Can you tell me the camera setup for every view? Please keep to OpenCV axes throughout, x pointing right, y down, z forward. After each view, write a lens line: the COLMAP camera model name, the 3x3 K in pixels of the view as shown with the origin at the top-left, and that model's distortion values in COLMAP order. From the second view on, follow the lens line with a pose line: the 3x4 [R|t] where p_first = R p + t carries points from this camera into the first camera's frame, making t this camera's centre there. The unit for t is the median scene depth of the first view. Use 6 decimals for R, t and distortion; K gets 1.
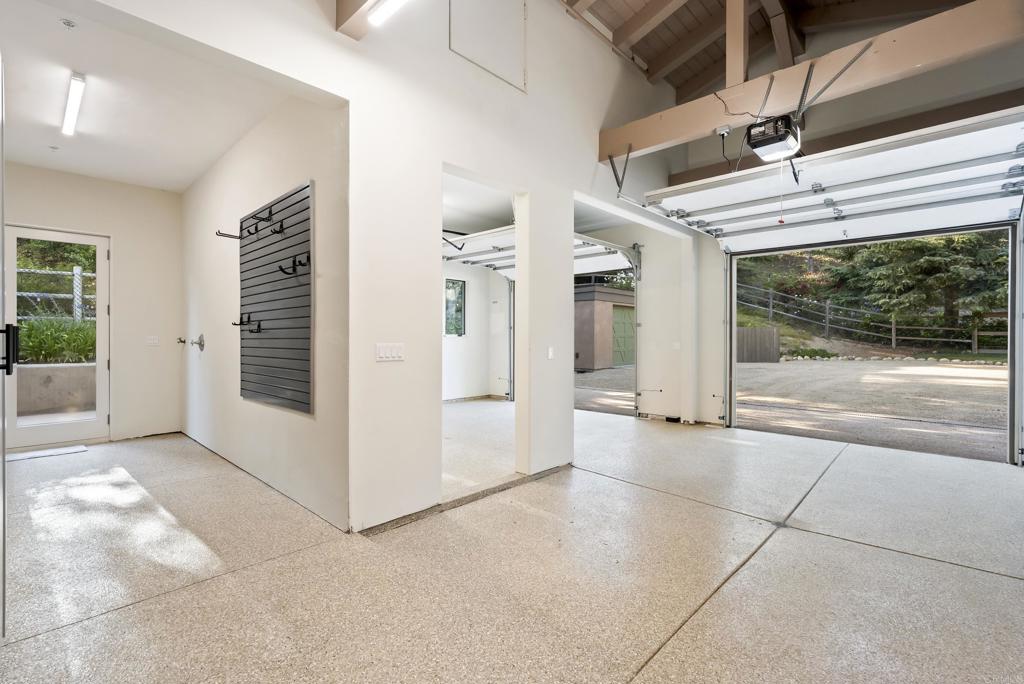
lens RADIAL K [[467.8, 0, 510.5], [0, 467.8, 335.2], [0, 0, 1]] dist [-0.008012, 0.002636]
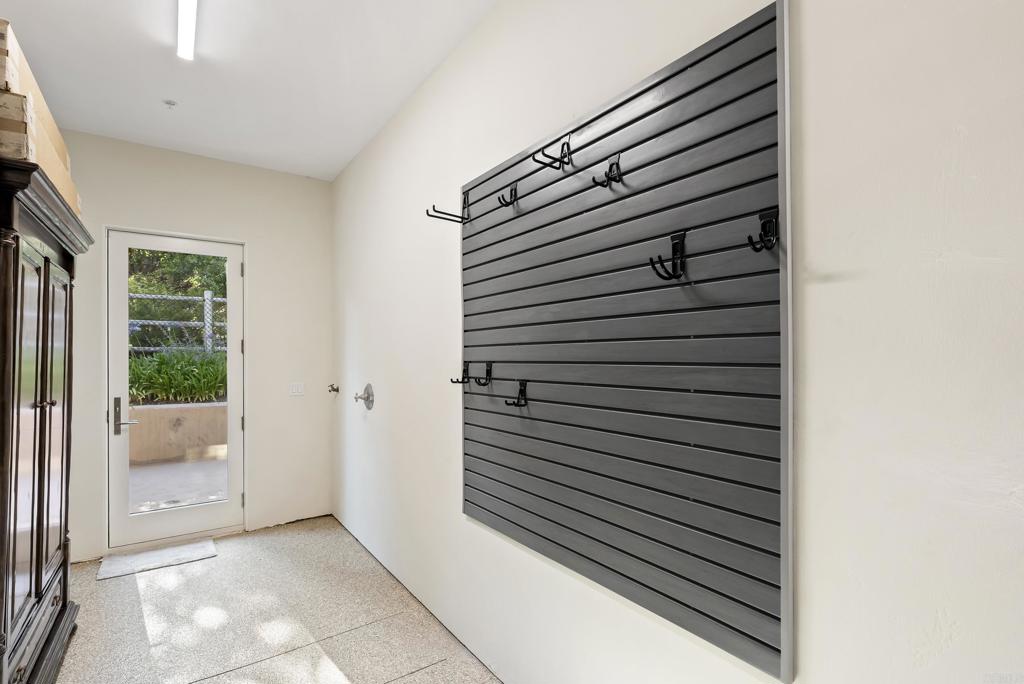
lens RADIAL K [[467.8, 0, 512.9], [0, 467.8, 349.9], [0, 0, 1]] dist [-0.008012, 0.002636]
pose [[0.984575, -0.005828, -0.174868, -0.231178], [0.004912, 0.999972, -0.005672, -0.030194], [0.174896, 0.004725, 0.984576, 0.258059]]
